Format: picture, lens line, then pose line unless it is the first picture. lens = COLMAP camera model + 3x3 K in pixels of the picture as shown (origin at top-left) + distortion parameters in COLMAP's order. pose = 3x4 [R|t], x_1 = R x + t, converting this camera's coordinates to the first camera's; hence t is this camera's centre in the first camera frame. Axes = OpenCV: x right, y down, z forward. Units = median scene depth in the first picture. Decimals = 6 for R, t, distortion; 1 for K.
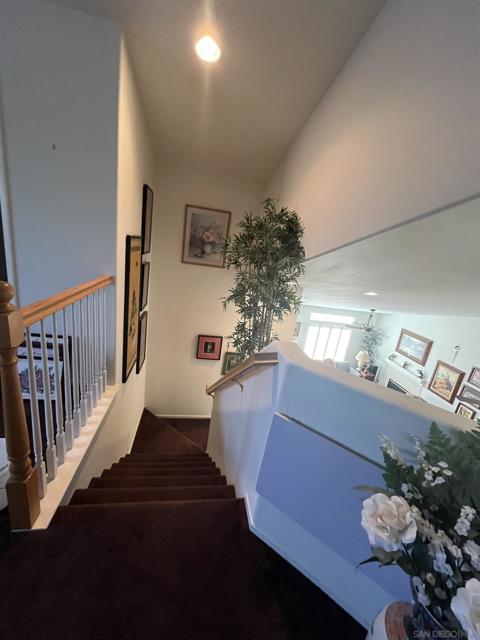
lens RADIAL K [[259.5, 0, 240.8], [0, 259.5, 320.9], [0, 0, 1]] dist [-0.002140, -0.000089]
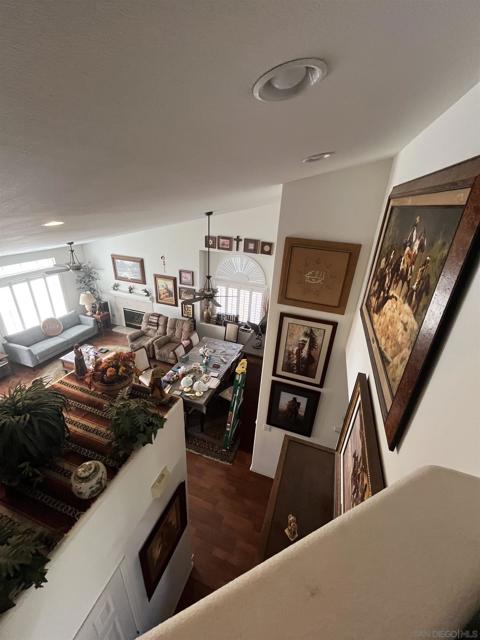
lens RADIAL K [[259.5, 0, 239.9], [0, 259.5, 319.4], [0, 0, 1]] dist [-0.002140, -0.000089]
pose [[0.489988, -0.469692, 0.734371, 0.055826], [0.259756, 0.882830, 0.391329, -0.009623], [-0.832129, -0.000989, 0.554582, 0.098317]]
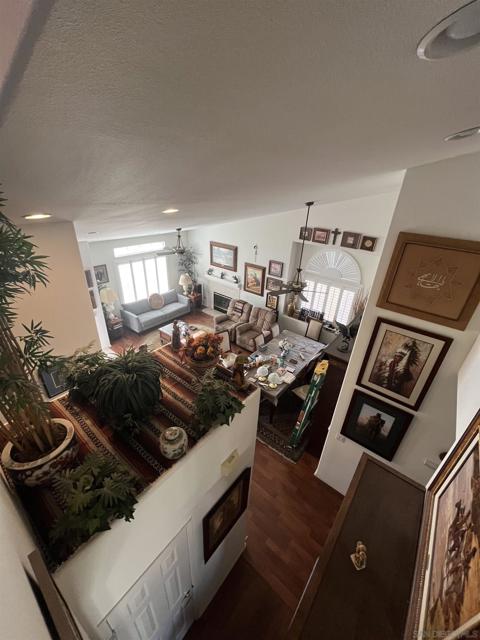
lens RADIAL K [[259.5, 0, 239.9], [0, 259.5, 319.1], [0, 0, 1]] dist [-0.002140, -0.000089]
pose [[0.747908, -0.400810, 0.529136, 0.055132], [0.246105, 0.907748, 0.339744, -0.010737], [-0.616495, -0.123874, 0.777553, 0.107317]]
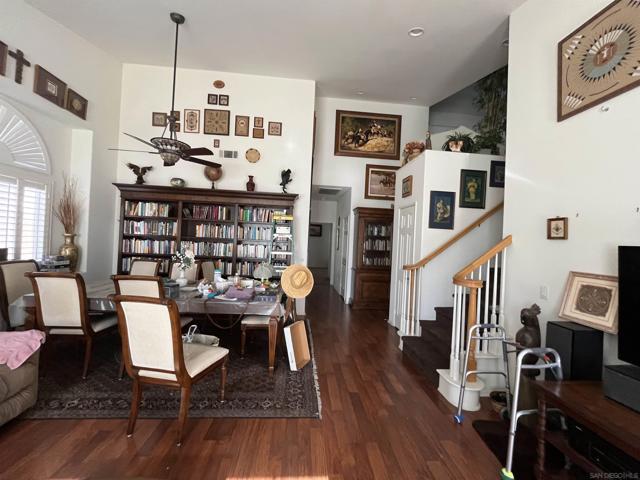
lens RADIAL K [[259.5, 0, 320.6], [0, 259.5, 238.3], [0, 0, 1]] dist [-0.002140, -0.000089]
pose [[-0.977401, -0.192359, 0.087661, 0.267155], [-0.159610, 0.943436, 0.290610, 0.147795], [-0.138604, 0.270051, -0.952818, 0.893652]]
